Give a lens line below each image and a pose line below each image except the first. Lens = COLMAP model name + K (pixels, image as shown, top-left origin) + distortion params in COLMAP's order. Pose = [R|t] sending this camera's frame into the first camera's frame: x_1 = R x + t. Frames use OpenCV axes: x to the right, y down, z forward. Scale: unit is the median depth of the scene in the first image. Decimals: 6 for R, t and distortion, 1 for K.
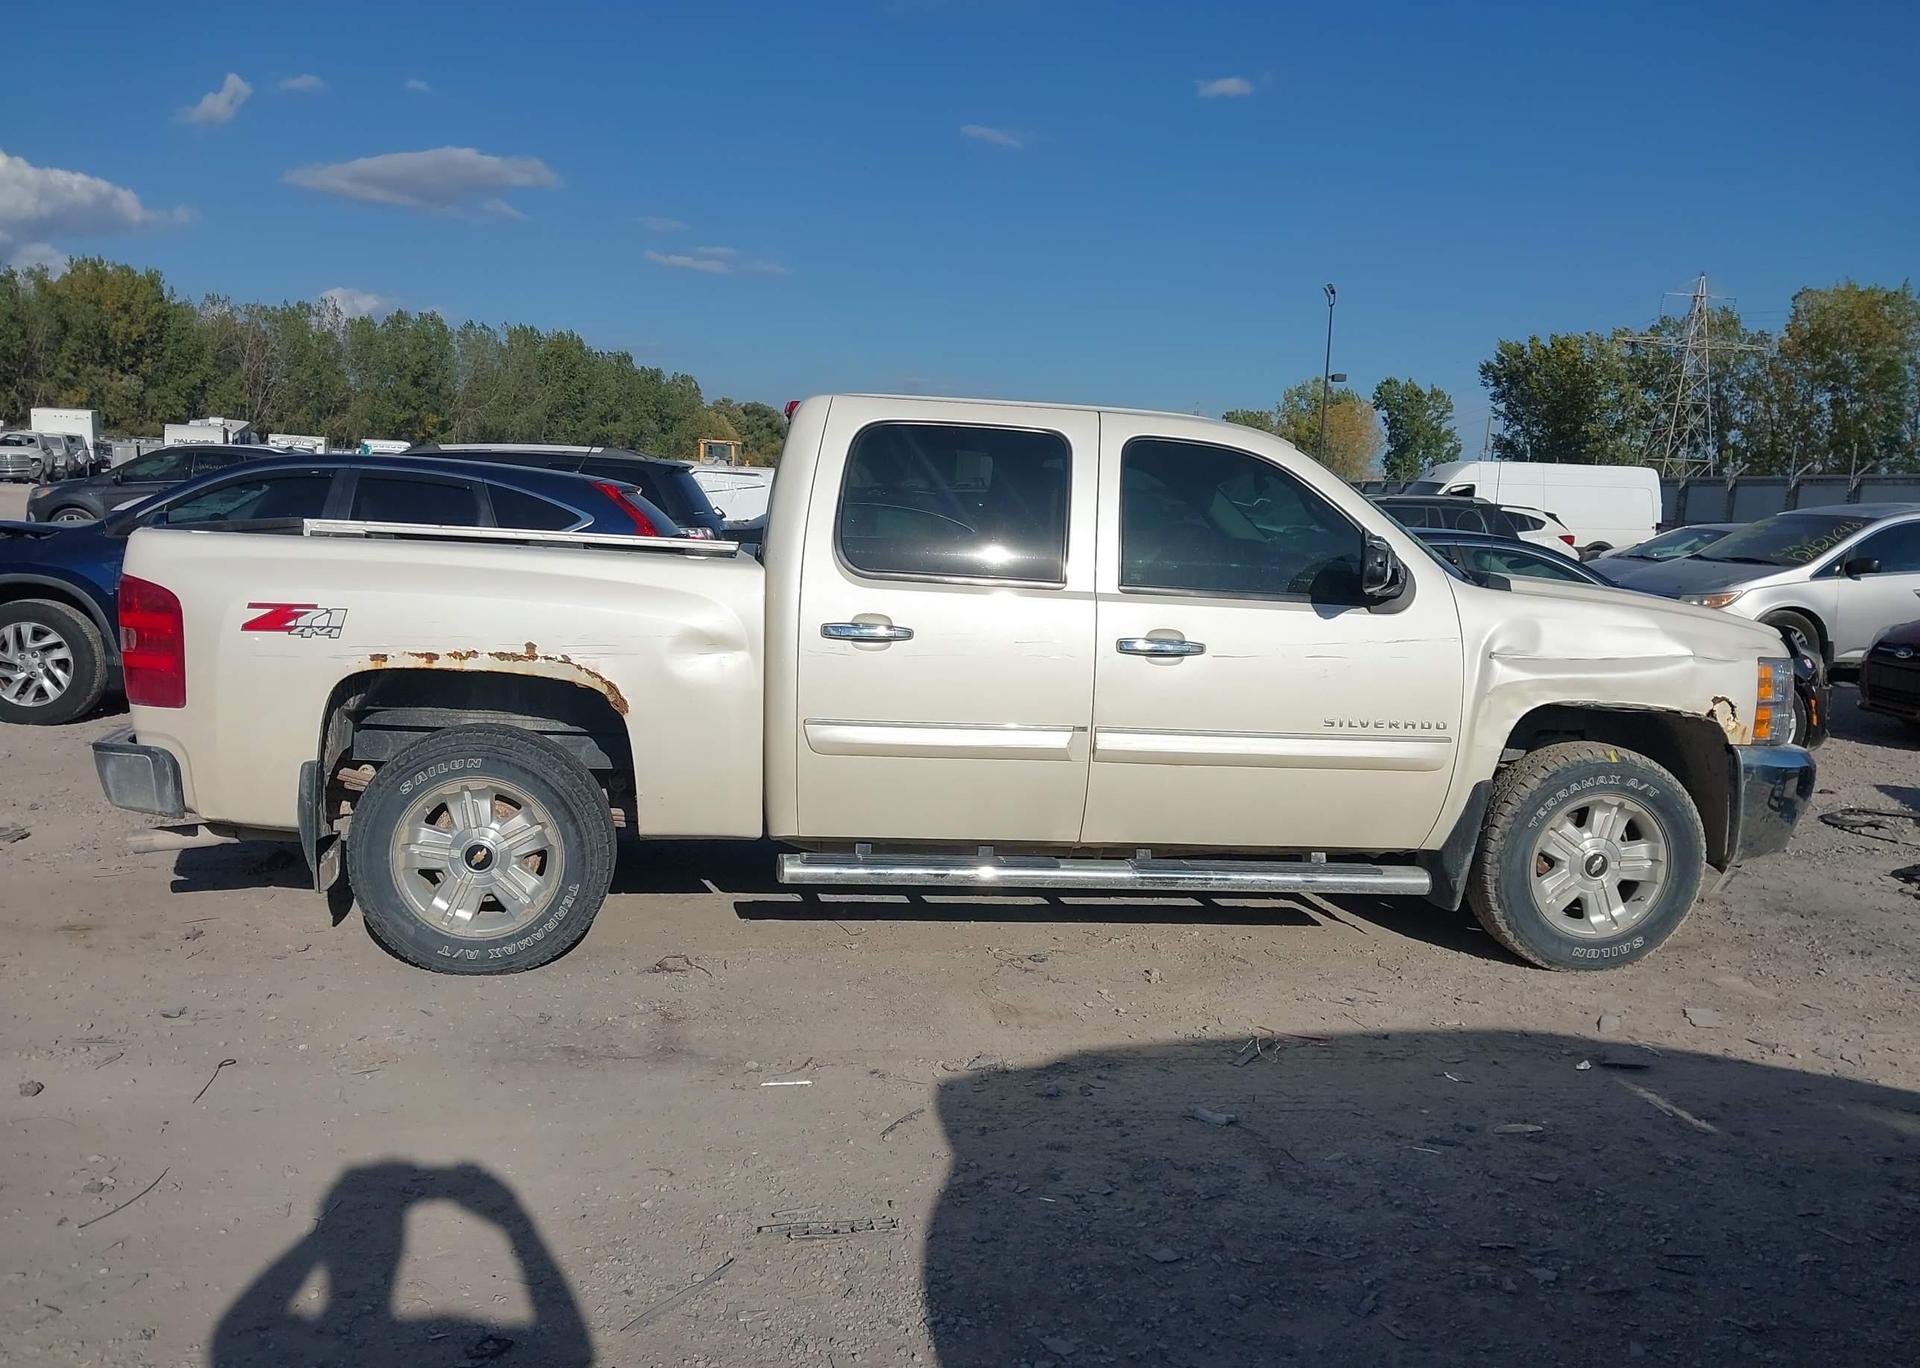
lens RADIAL K [[1537.1, 0, 937.2], [0, 1537.1, 643.9], [0, 0, 1]] dist [0.018961, -0.034505]
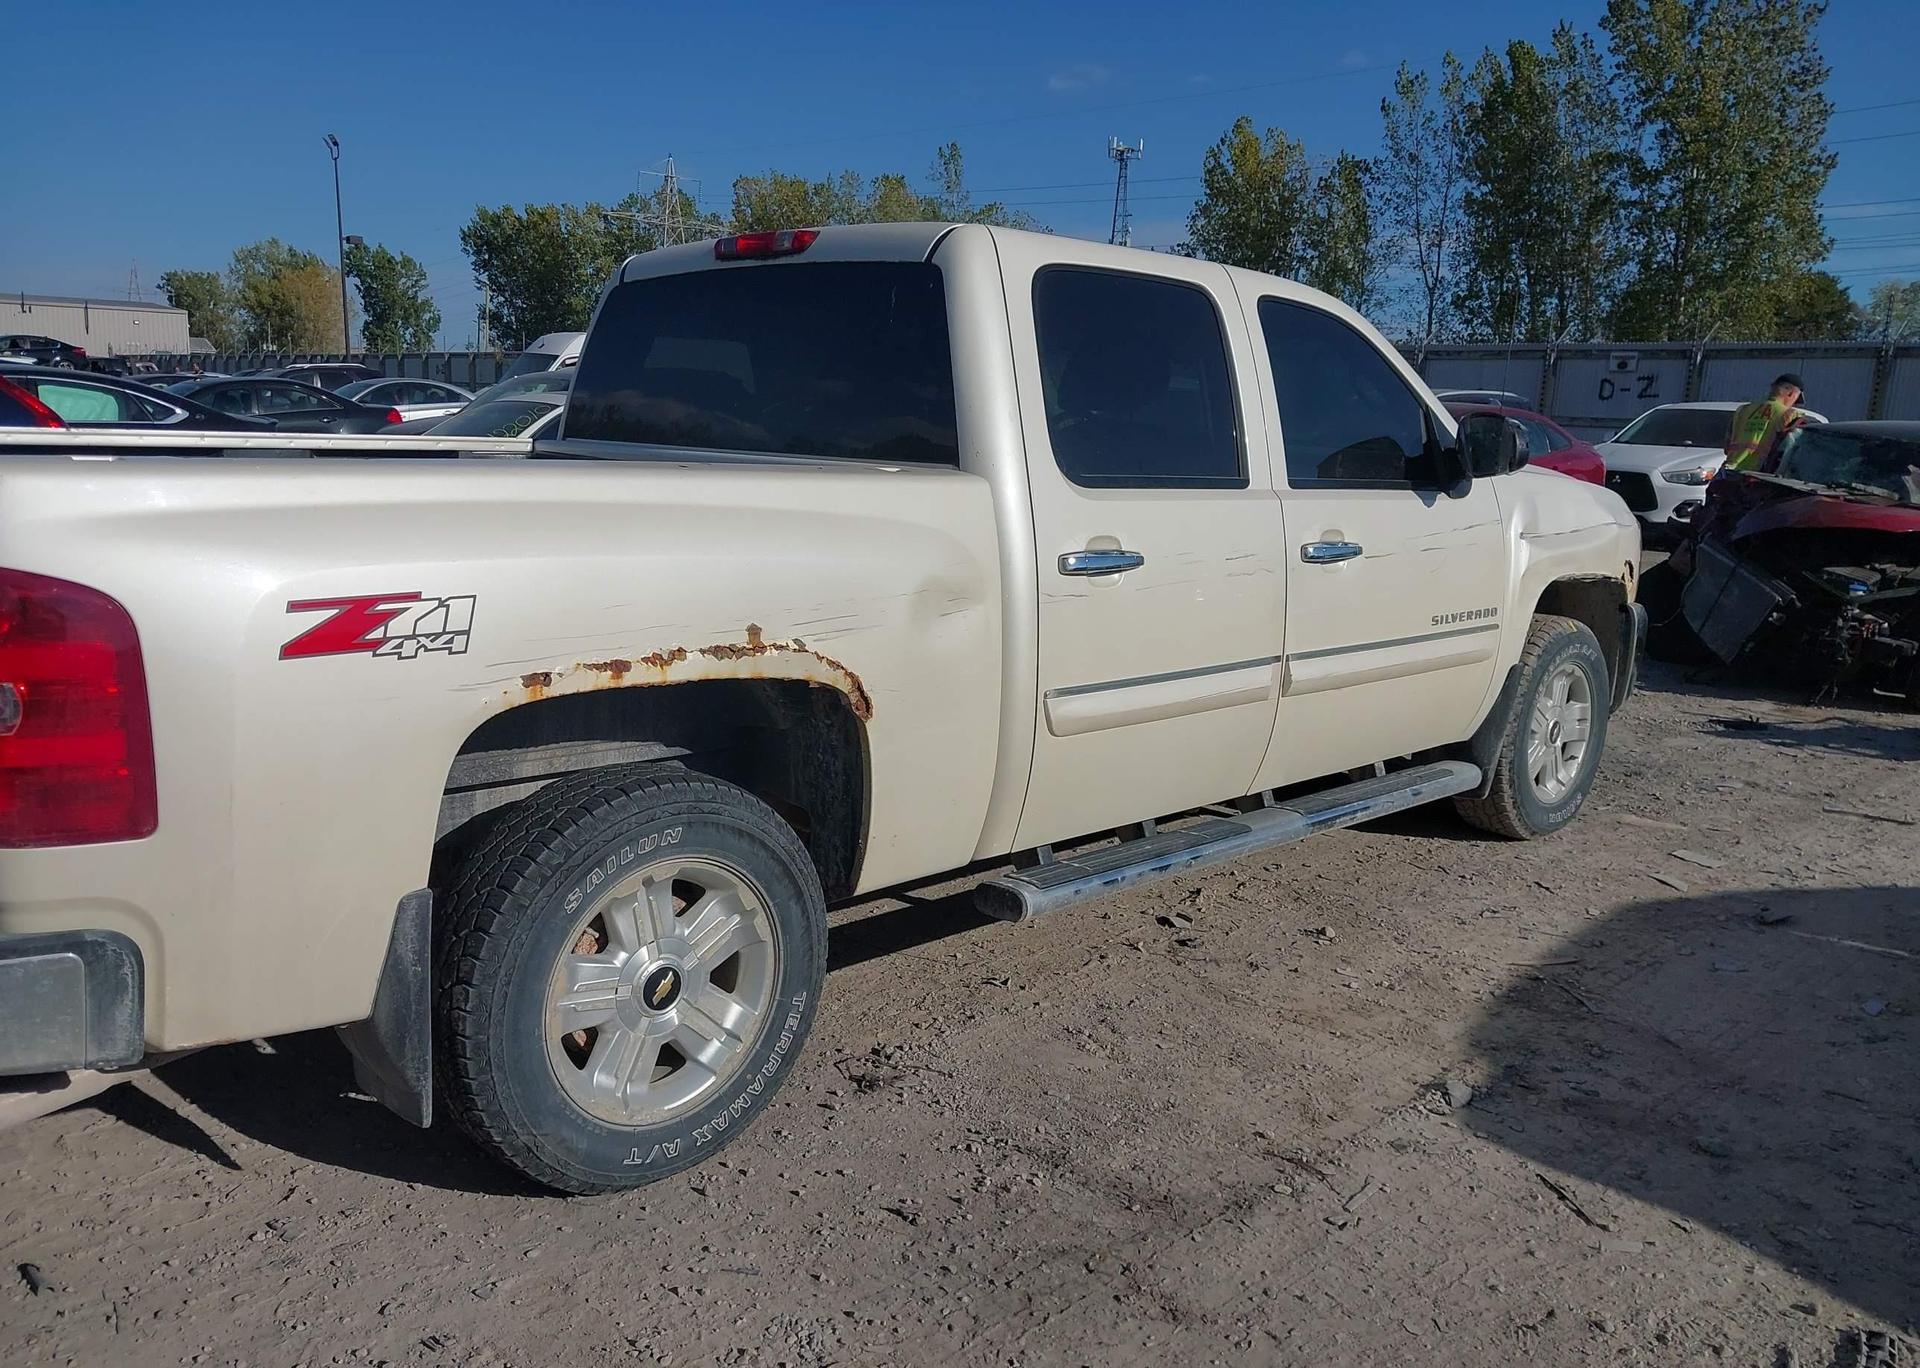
lens RADIAL K [[1537.1, 0, 956.7], [0, 1537.1, 680.1], [0, 0, 1]] dist [0.018961, -0.034505]
pose [[0.799017, -0.123479, 0.588493, -0.508128], [0.061785, 0.990368, 0.123913, -0.044249], [-0.598125, -0.062649, 0.798950, 0.432173]]
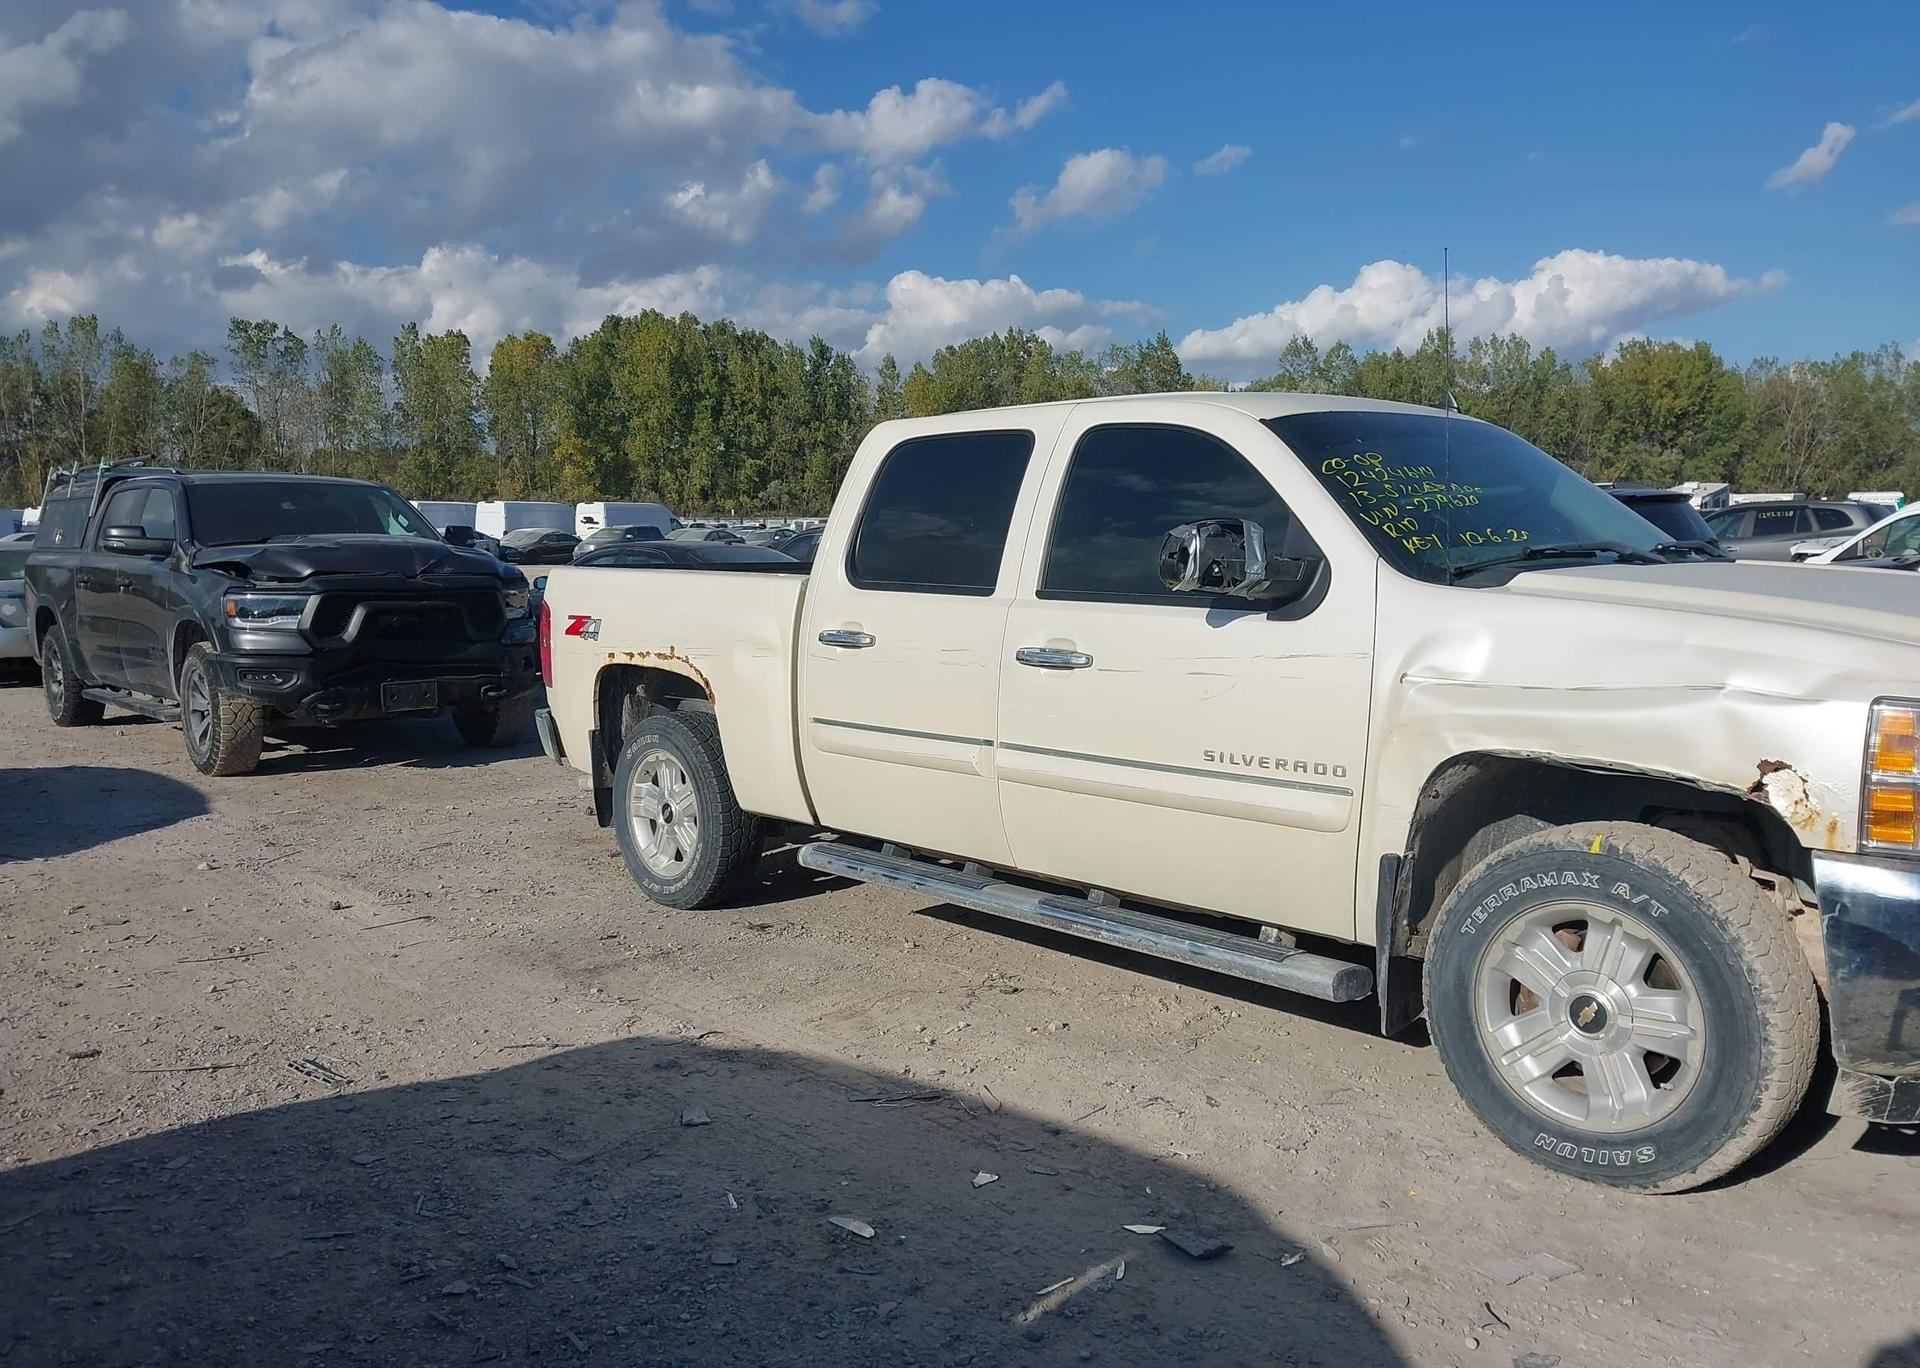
lens RADIAL K [[1537.1, 0, 949.1], [0, 1537.1, 679.0], [0, 0, 1]] dist [0.018961, -0.034505]
pose [[0.571769, 0.021709, -0.820127, 0.816254], [-0.041191, 0.999149, -0.002270, 0.018507], [0.819380, 0.035080, 0.572177, 0.428621]]
